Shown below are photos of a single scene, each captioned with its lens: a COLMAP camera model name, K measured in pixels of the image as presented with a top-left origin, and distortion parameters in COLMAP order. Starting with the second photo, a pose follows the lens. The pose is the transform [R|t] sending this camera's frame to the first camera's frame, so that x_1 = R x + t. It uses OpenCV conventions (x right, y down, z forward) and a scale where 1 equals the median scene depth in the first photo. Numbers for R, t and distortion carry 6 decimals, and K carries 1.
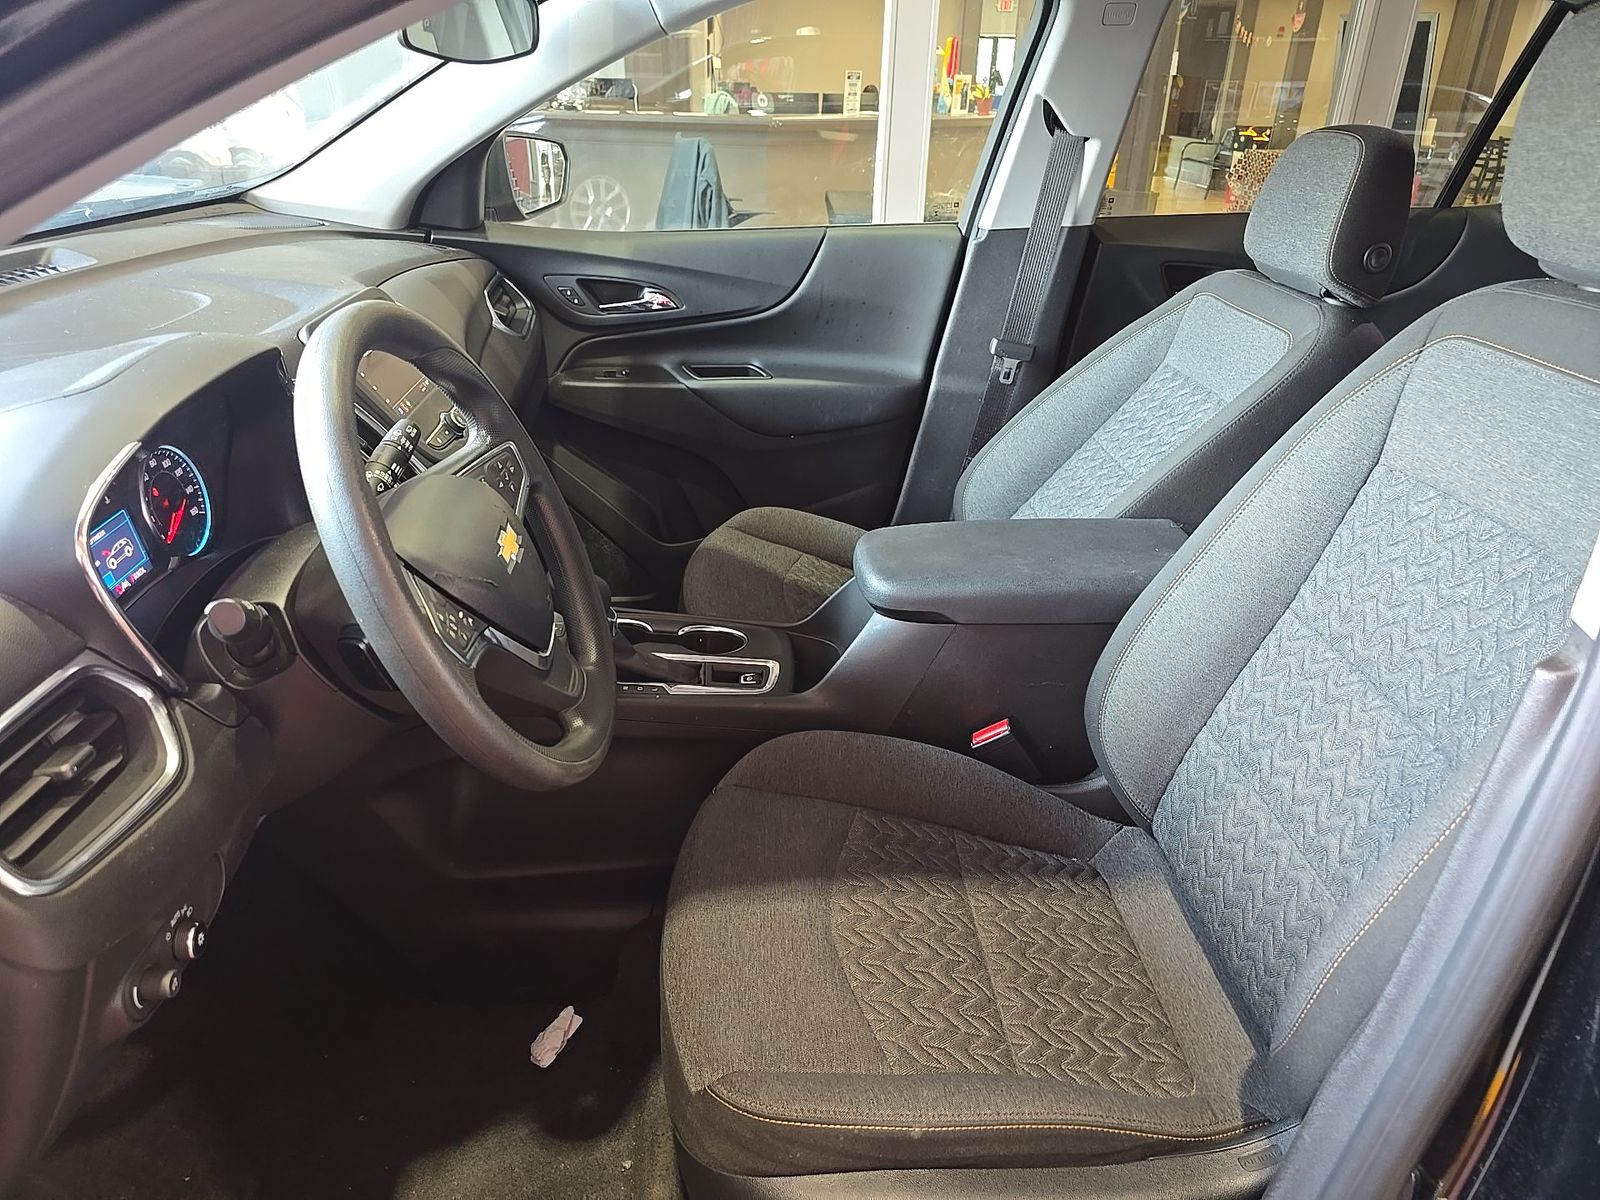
lens RADIAL K [[1090.2, 0, 795.9], [0, 1090.2, 604.3], [0, 0, 1]] dist [0.049747, -0.049343]
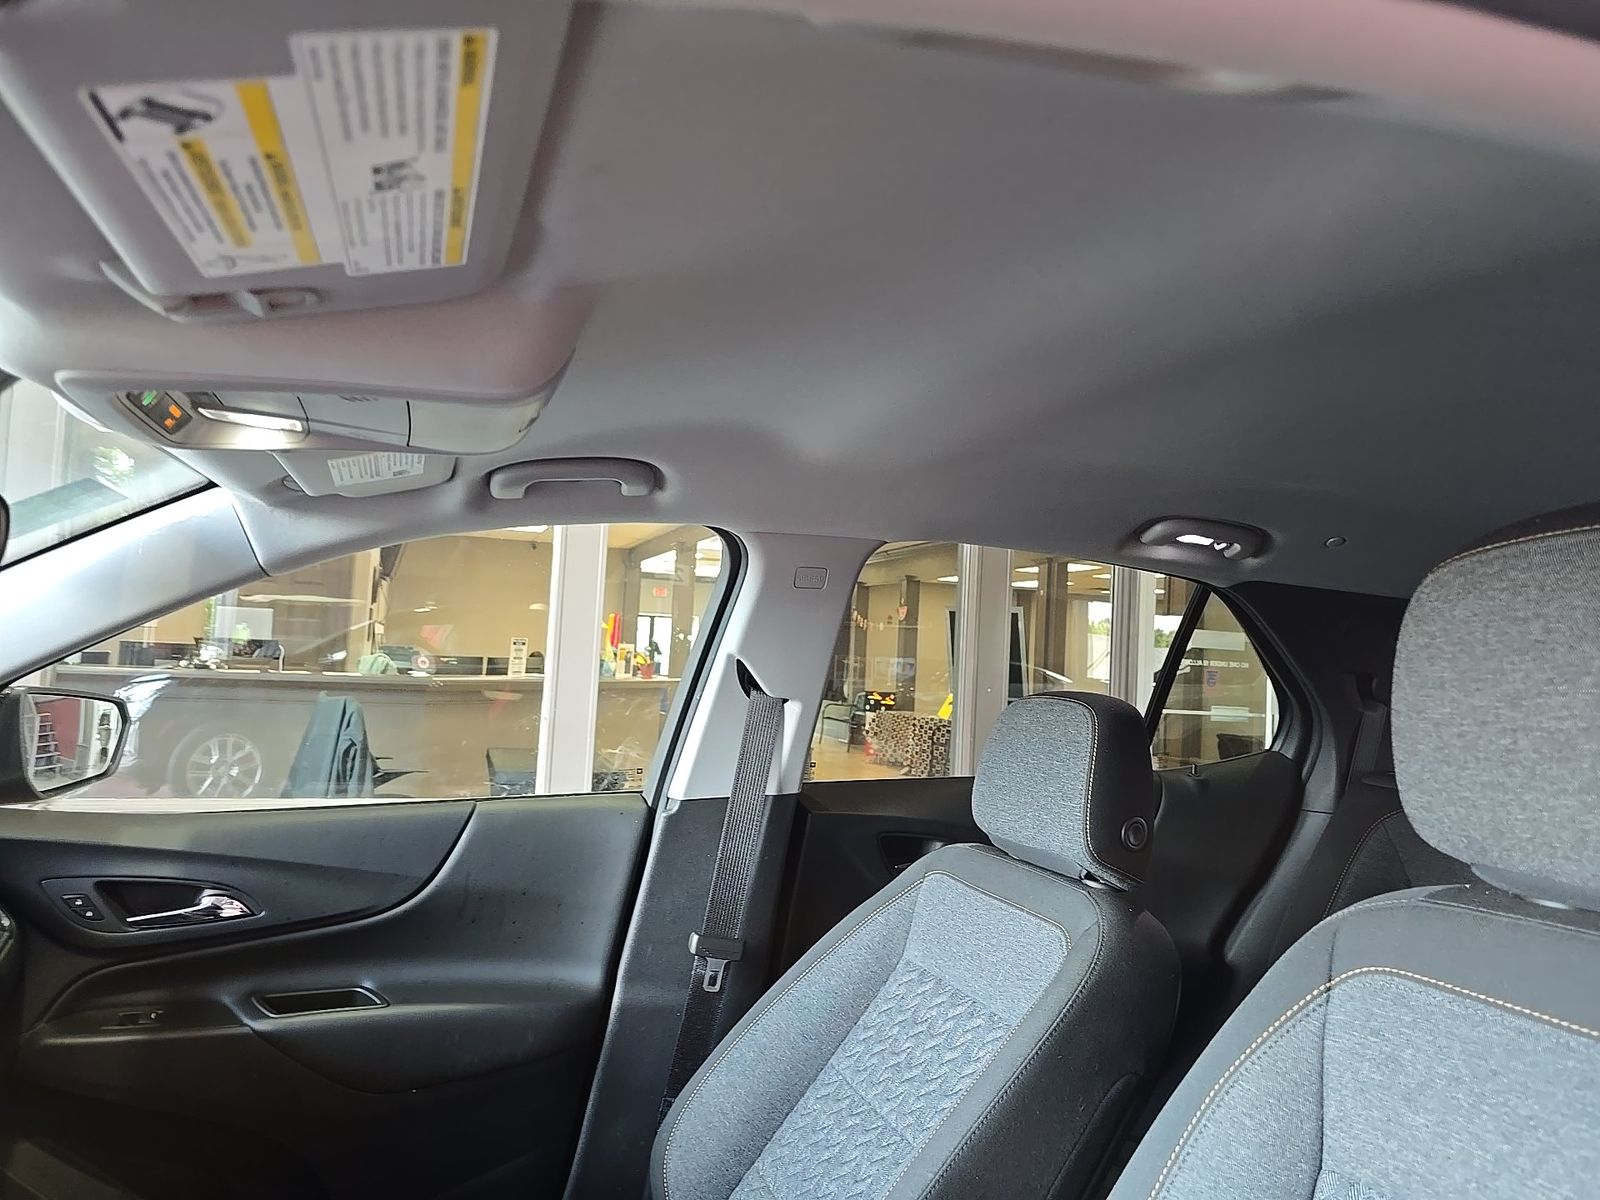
lens RADIAL K [[1090.2, 0, 797.6], [0, 1090.2, 585.9], [0, 0, 1]] dist [0.049747, -0.049343]
pose [[0.956681, 0.037681, 0.288688, 0.016185], [0.106414, 0.877720, -0.467208, -0.087273], [-0.270992, 0.477690, 0.835689, 0.205500]]
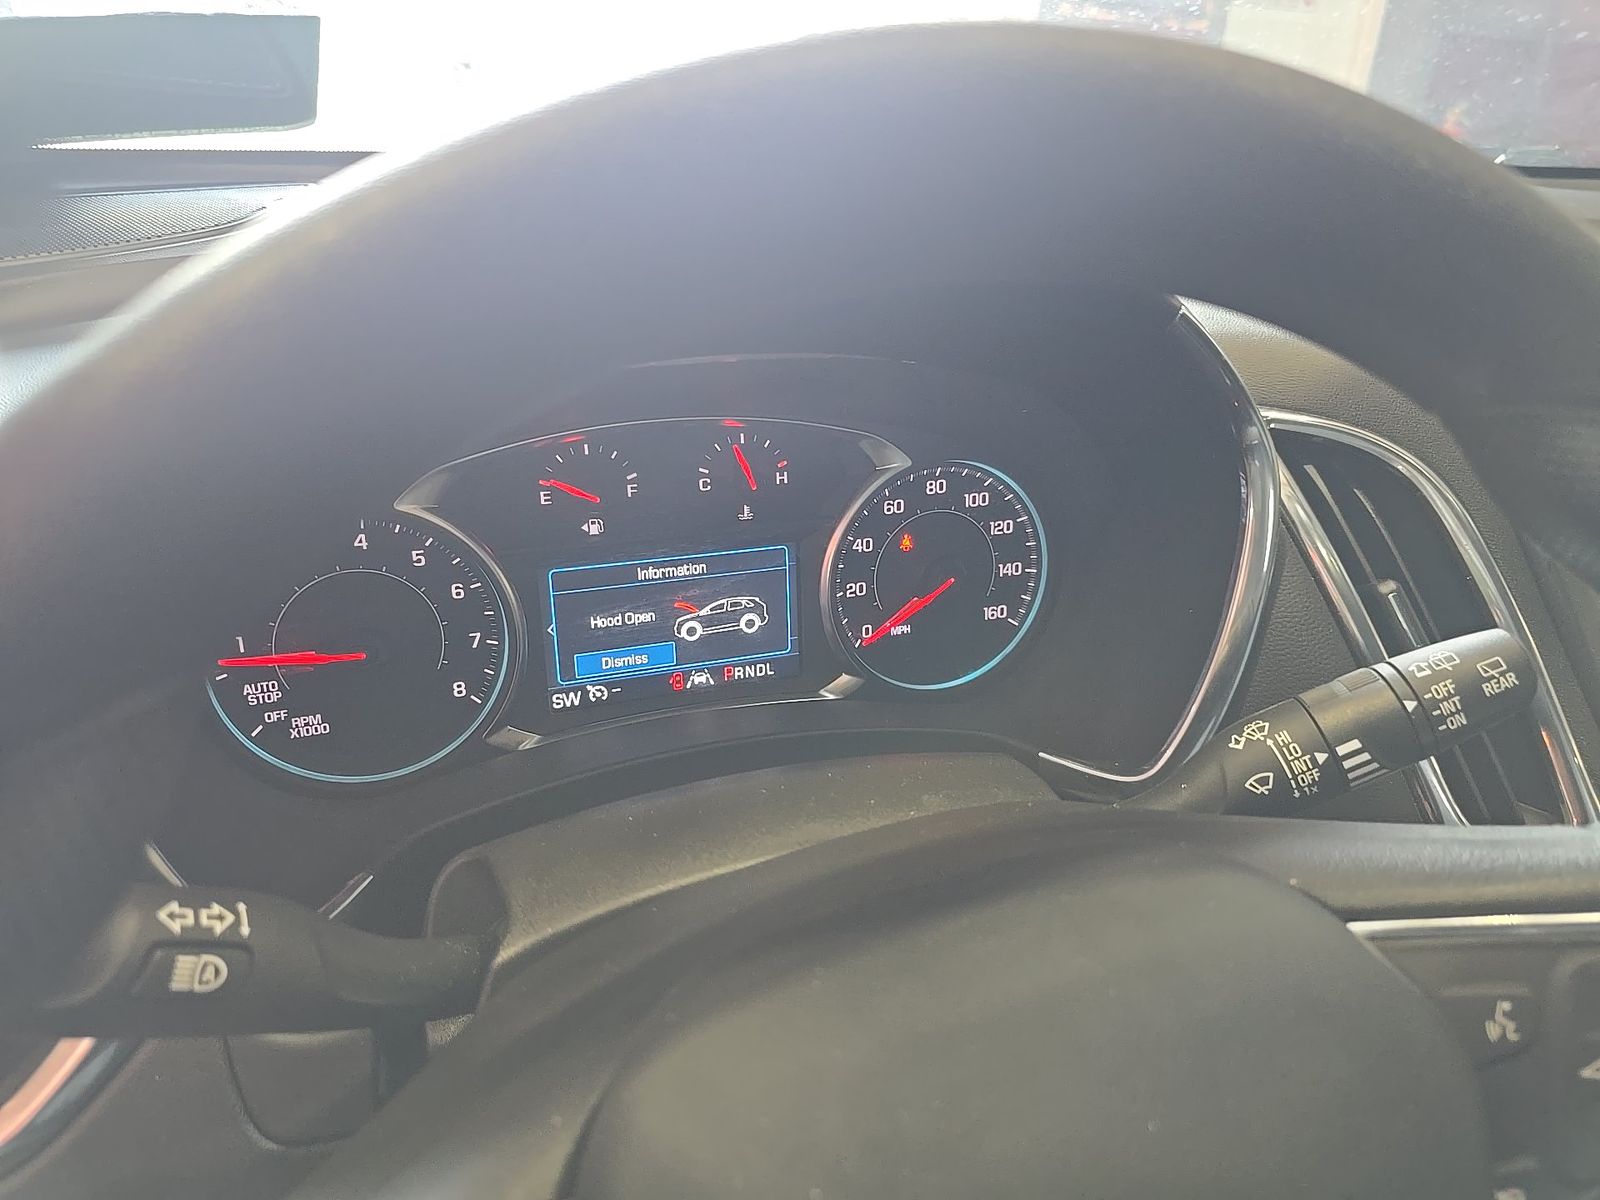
lens RADIAL K [[1090.2, 0, 815.9], [0, 1090.2, 602.5], [0, 0, 1]] dist [0.049747, -0.049343]
pose [[0.304689, 0.397855, -0.865376, -0.086080], [-0.451471, 0.860349, 0.236587, -0.087192], [0.838653, 0.318607, 0.441759, 0.383409]]
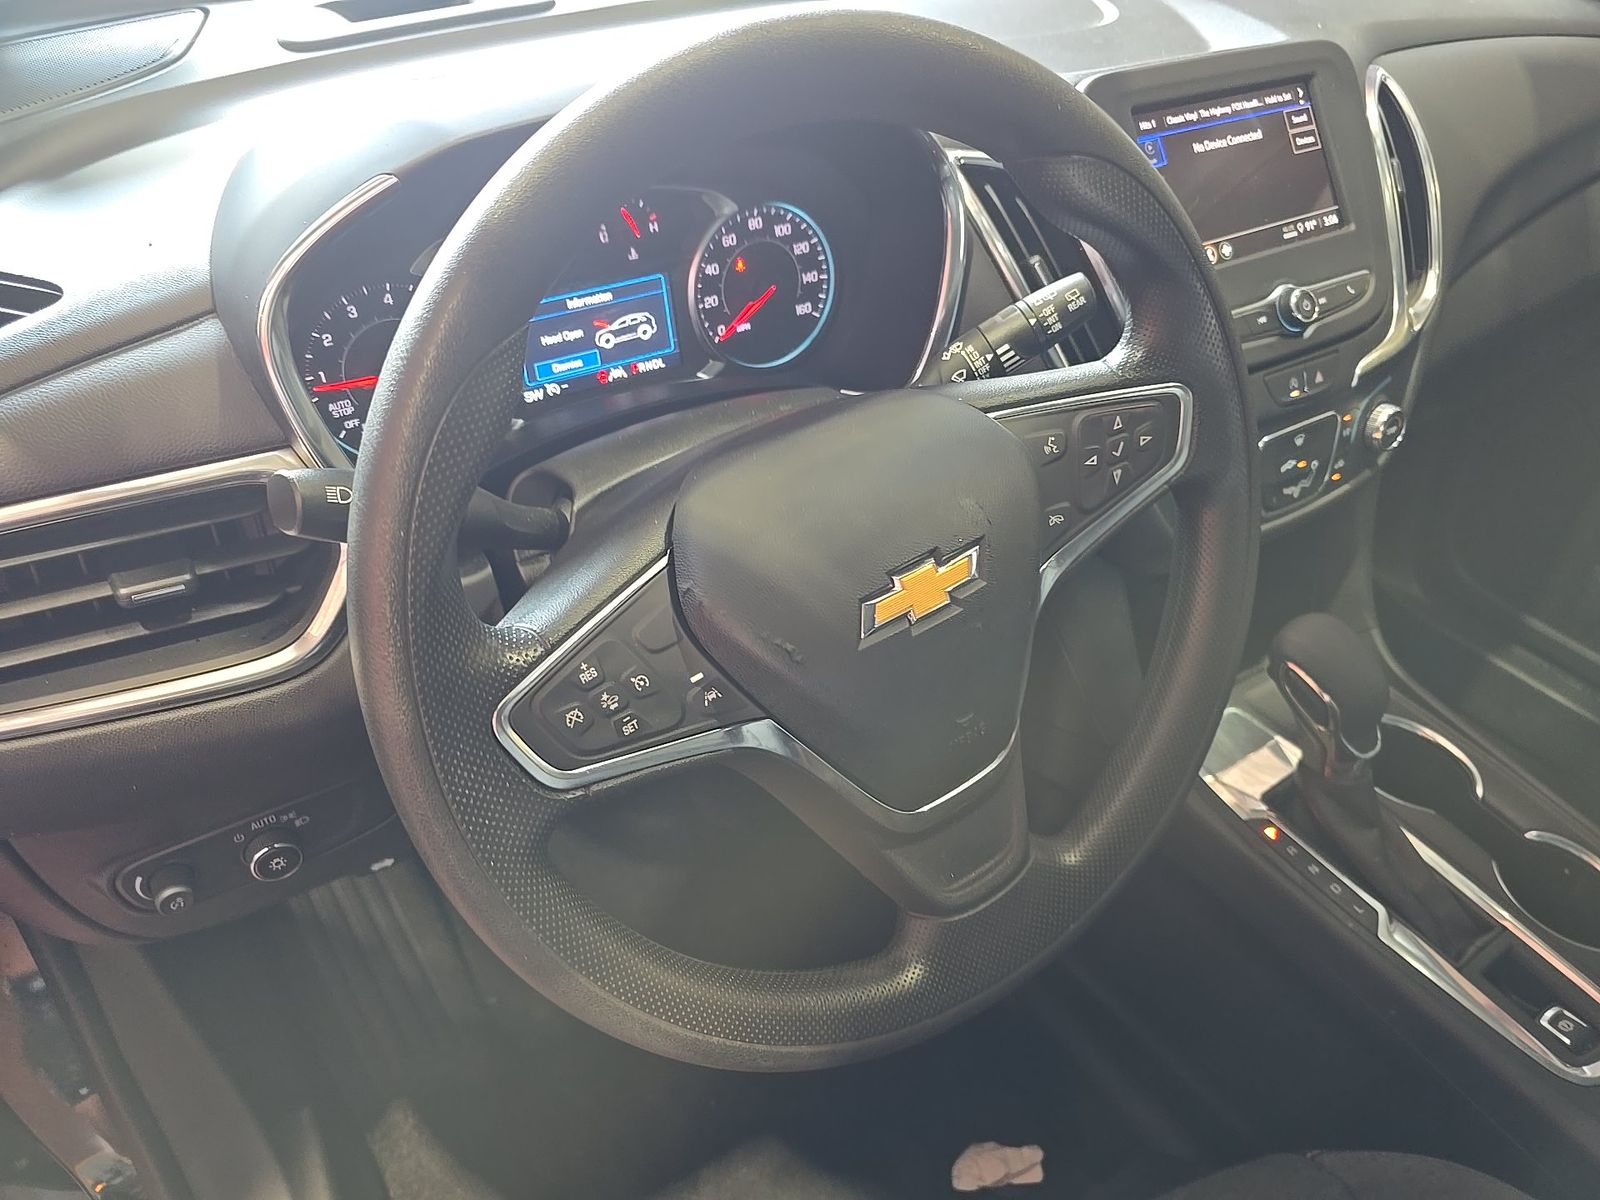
lens RADIAL K [[1090.2, 0, 808.6], [0, 1090.2, 593.4], [0, 0, 1]] dist [0.049747, -0.049343]
pose [[0.498888, 0.513337, -0.698281, 0.021184], [-0.384187, 0.853210, 0.352749, -0.093892], [0.776860, 0.092288, 0.622874, 0.307740]]
